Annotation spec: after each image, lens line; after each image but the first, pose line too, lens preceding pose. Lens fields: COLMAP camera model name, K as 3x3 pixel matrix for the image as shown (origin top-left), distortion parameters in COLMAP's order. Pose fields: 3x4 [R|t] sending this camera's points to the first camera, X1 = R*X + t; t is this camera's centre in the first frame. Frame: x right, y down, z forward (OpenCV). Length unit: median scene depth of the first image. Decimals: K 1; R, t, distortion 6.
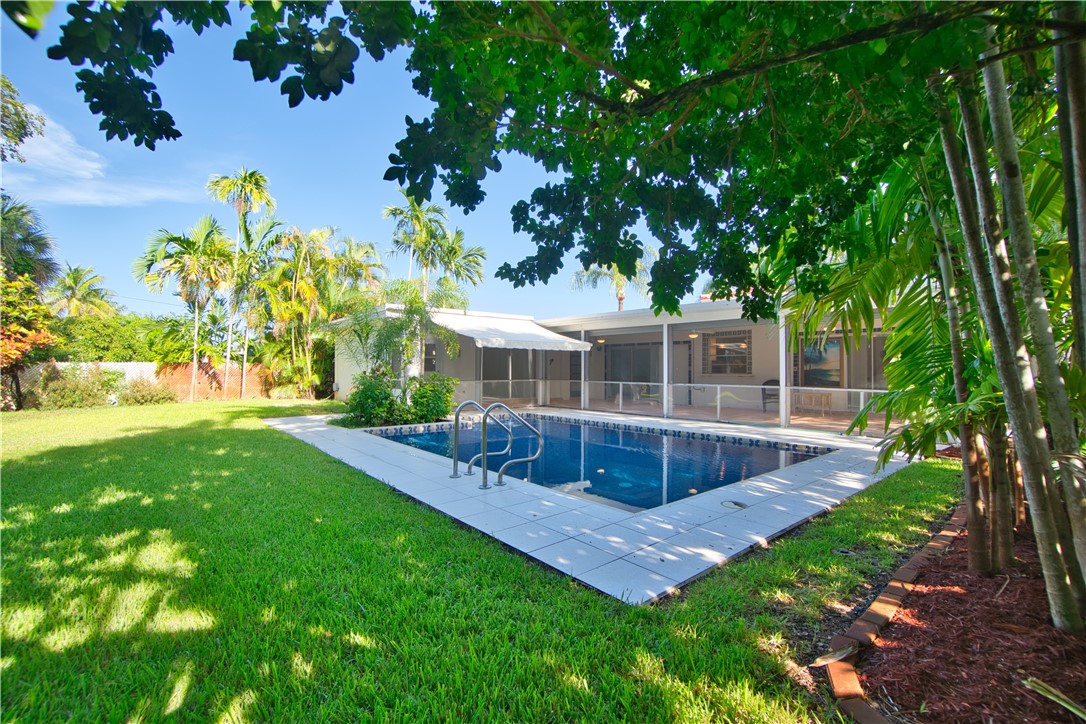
lens RADIAL K [[479.6, 0, 529.9], [0, 479.6, 361.5], [0, 0, 1]] dist [-0.064138, 0.023100]
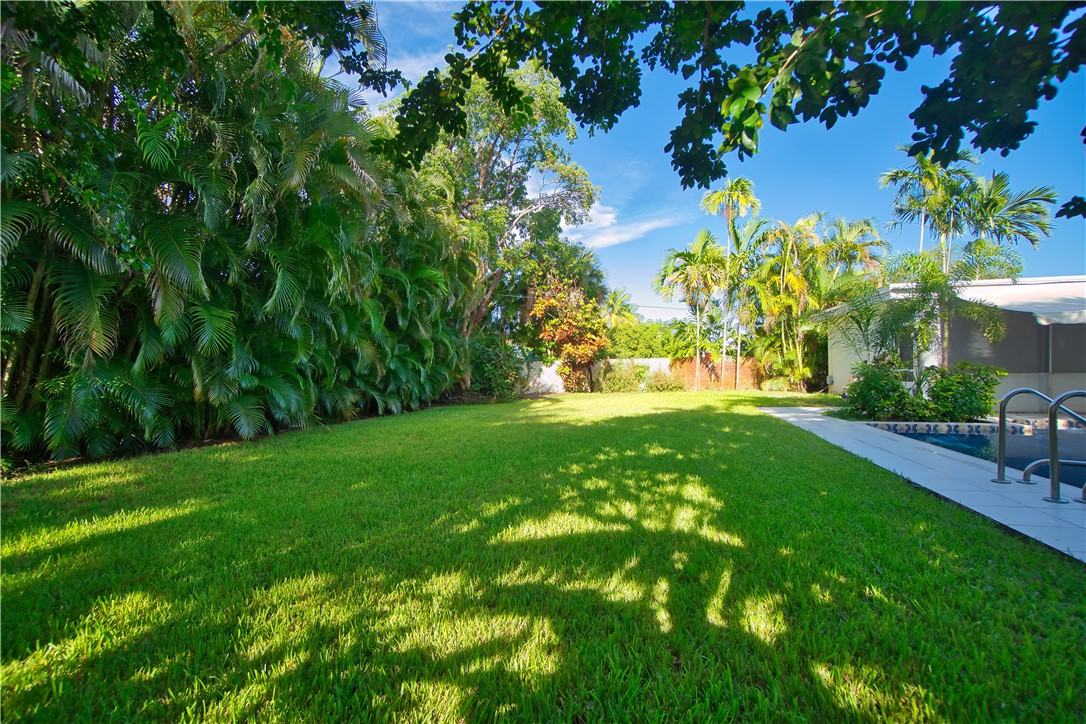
lens RADIAL K [[479.6, 0, 529.9], [0, 479.6, 361.5], [0, 0, 1]] dist [-0.064138, 0.023100]
pose [[0.580626, -0.016222, -0.814009, 0.006077], [0.022338, 0.999743, -0.003990, 0.008980], [0.813864, -0.015867, 0.580838, -0.035398]]
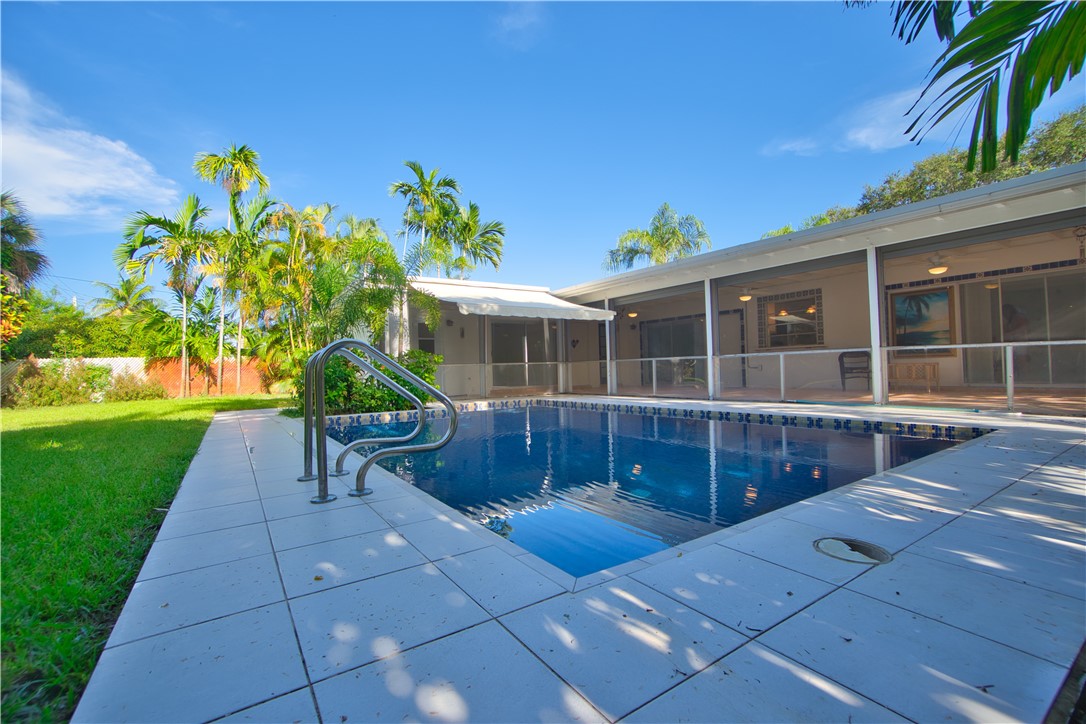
lens RADIAL K [[479.6, 0, 529.9], [0, 479.6, 361.5], [0, 0, 1]] dist [-0.064138, 0.023100]
pose [[0.994102, -0.031575, -0.103748, 0.063611], [0.031480, 0.999501, -0.002556, 0.041766], [0.103777, -0.000725, 0.994600, 0.175112]]
